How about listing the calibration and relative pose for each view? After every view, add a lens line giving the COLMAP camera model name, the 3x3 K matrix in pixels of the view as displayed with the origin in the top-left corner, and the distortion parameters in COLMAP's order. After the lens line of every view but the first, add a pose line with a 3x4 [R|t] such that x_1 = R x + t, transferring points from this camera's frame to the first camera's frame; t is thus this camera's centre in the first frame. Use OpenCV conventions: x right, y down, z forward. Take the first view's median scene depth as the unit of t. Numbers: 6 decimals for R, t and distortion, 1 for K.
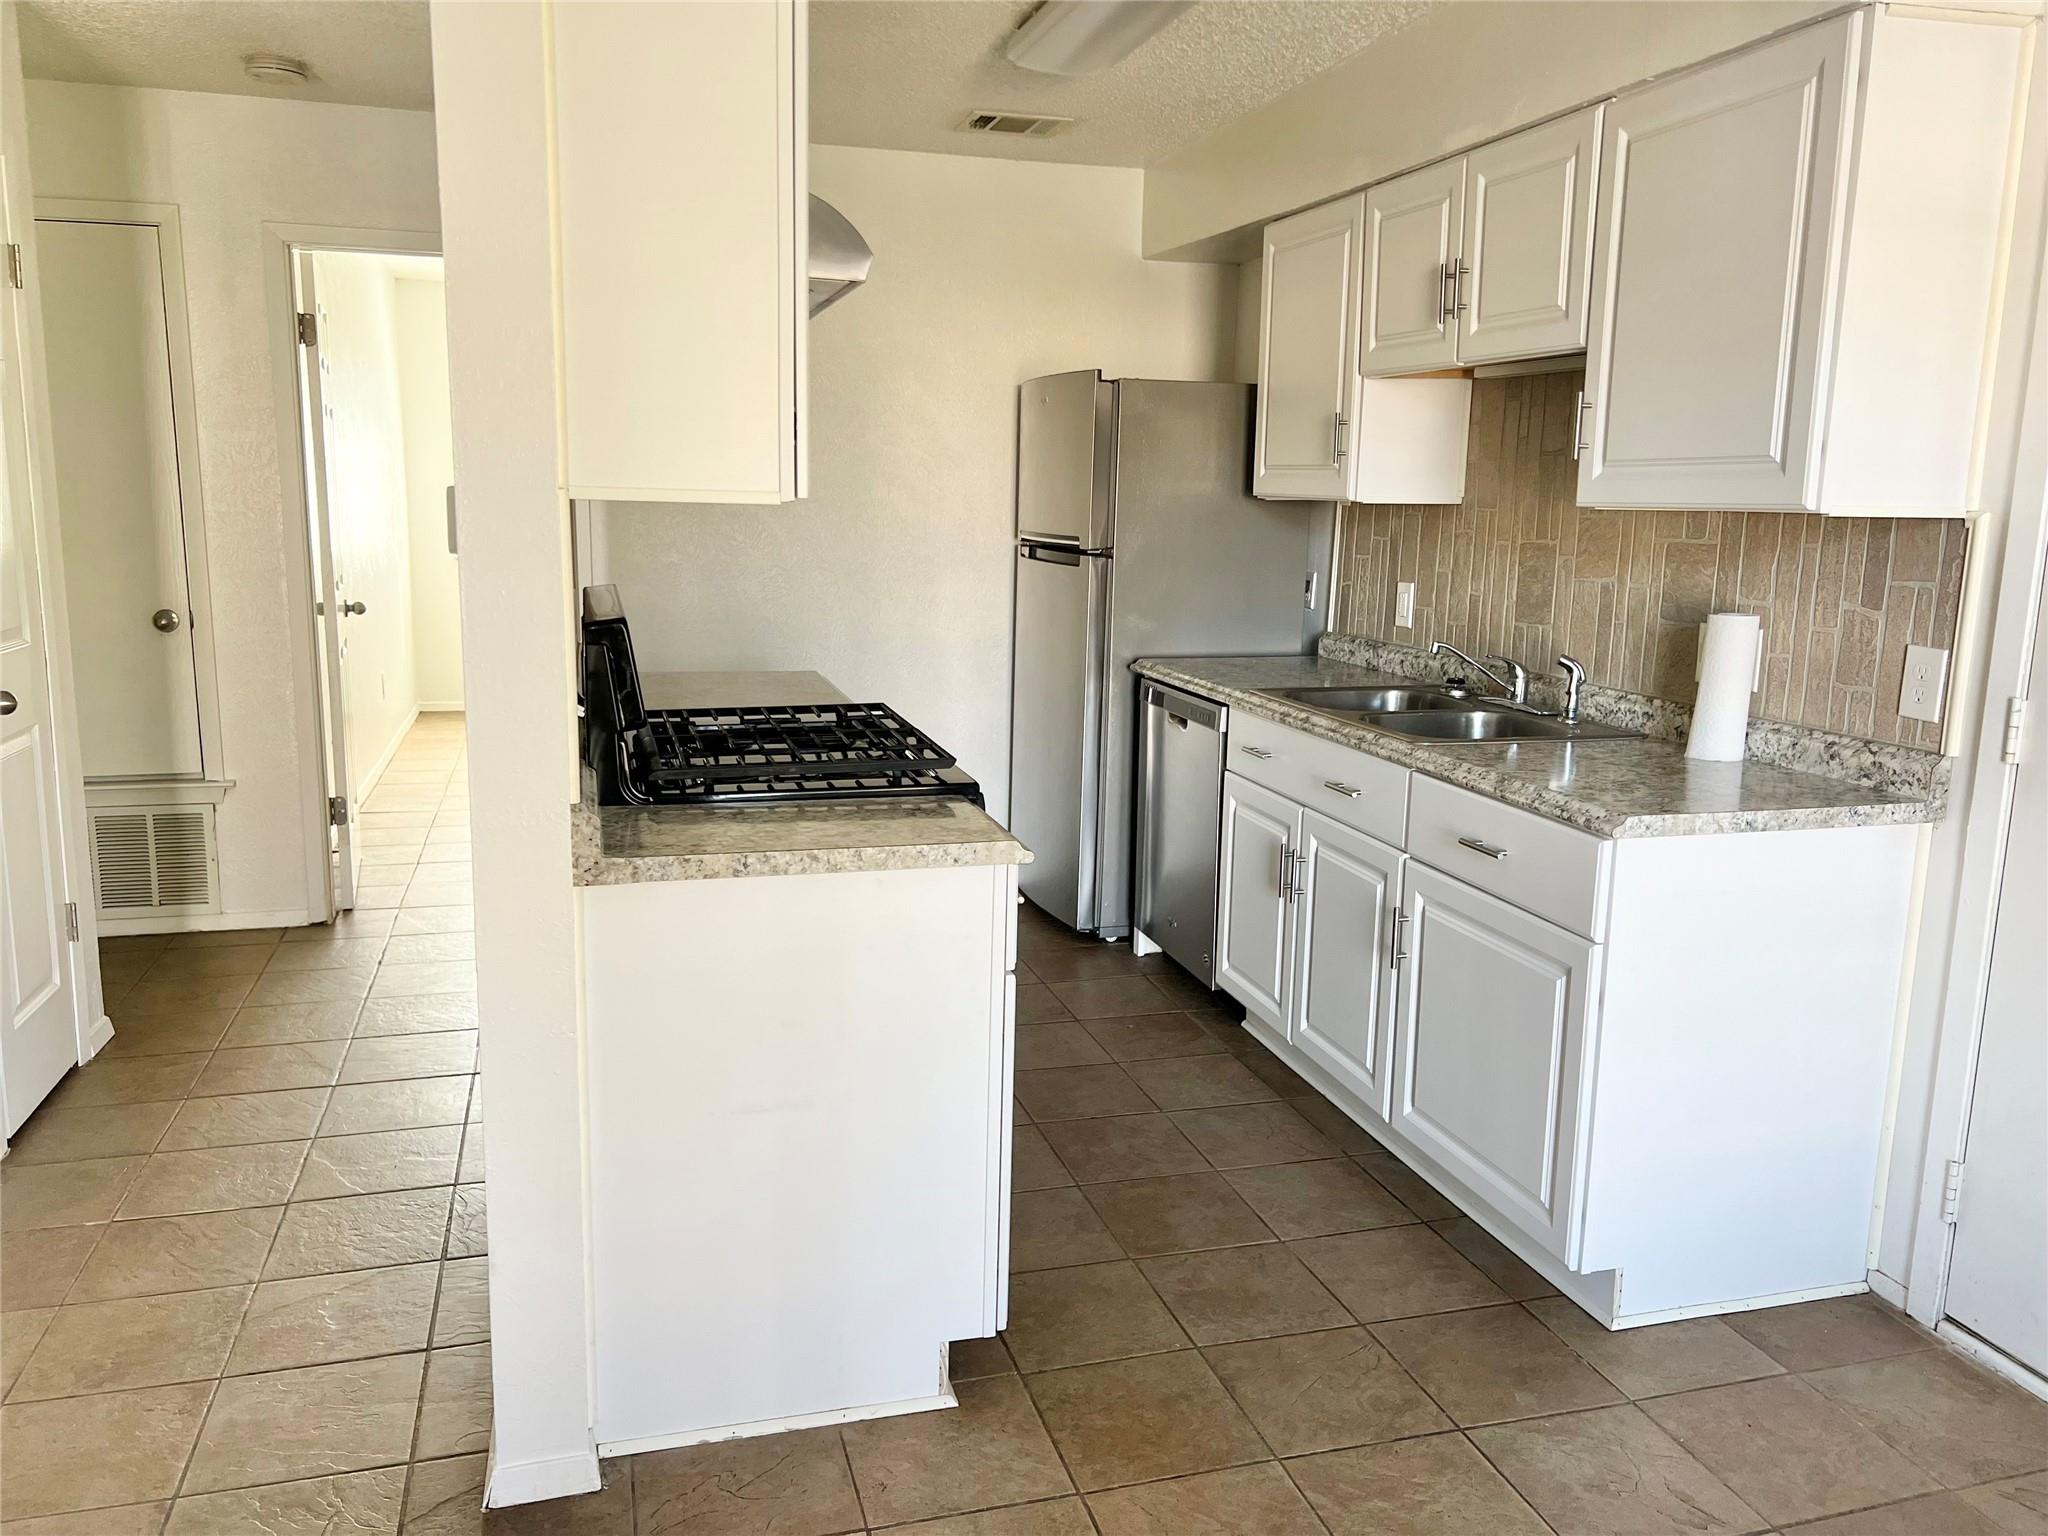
lens RADIAL K [[1528.3, 0, 1030.0], [0, 1528.3, 762.0], [0, 0, 1]] dist [0.043887, -0.045813]
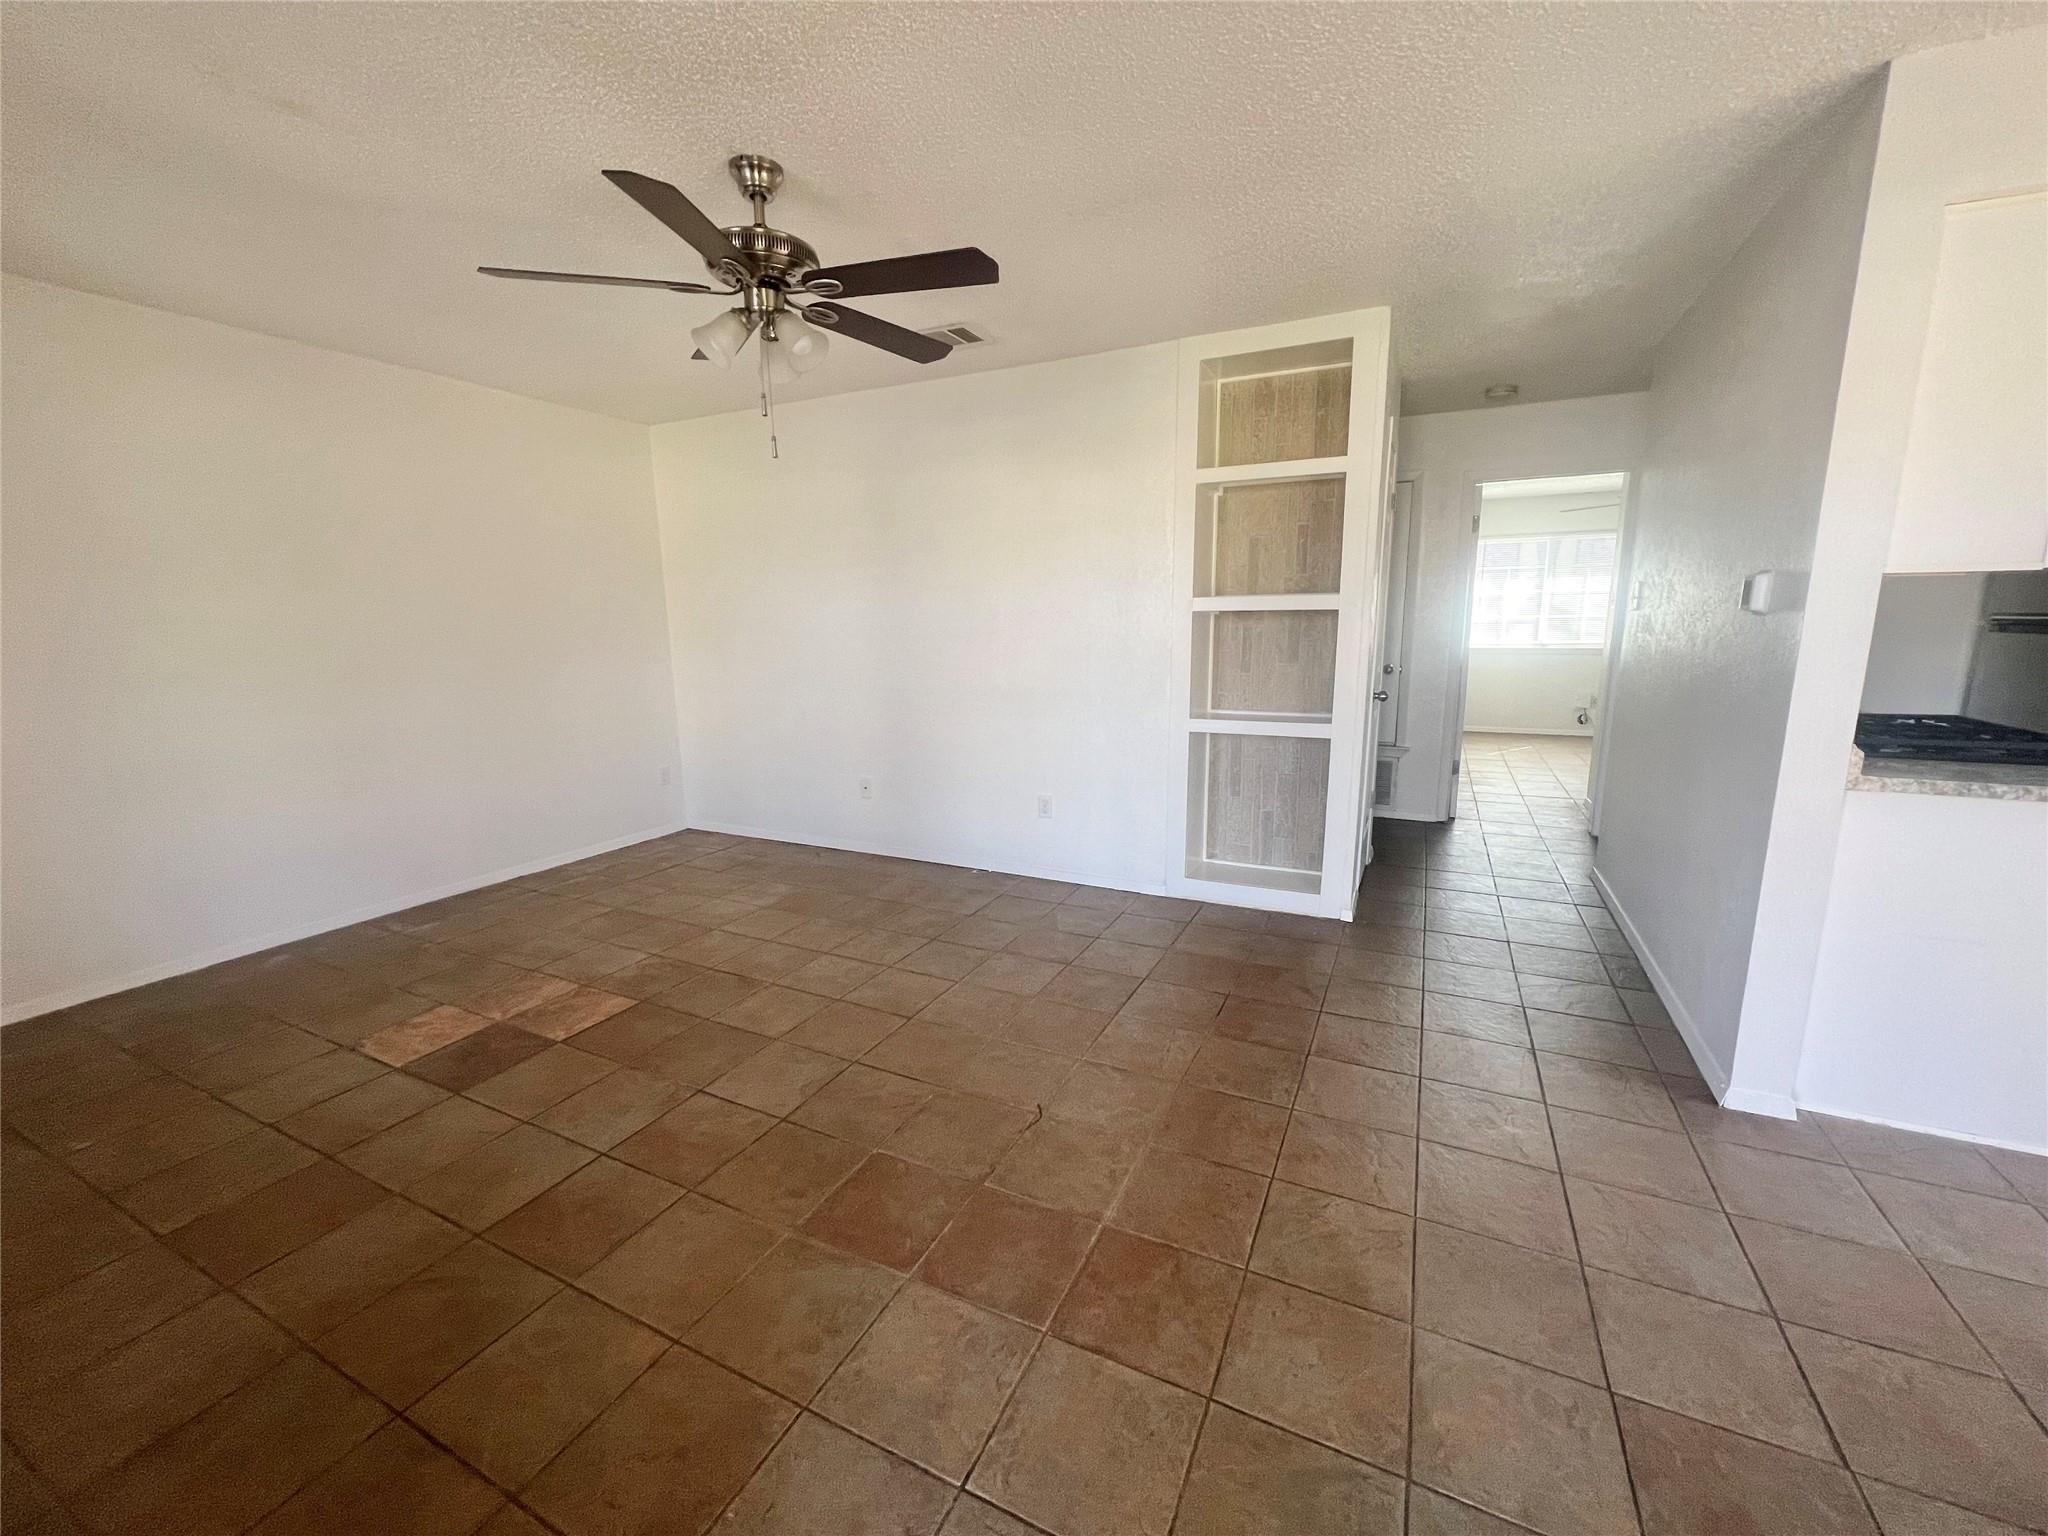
lens RADIAL K [[819.4, 0, 1025.0], [0, 819.4, 773.0], [0, 0, 1]] dist [-0.001440, -0.000159]
pose [[0.738152, 0.094214, -0.668024, -0.285195], [-0.091139, 0.995049, 0.039630, 0.087111], [0.668450, 0.031630, 0.743084, -0.287543]]
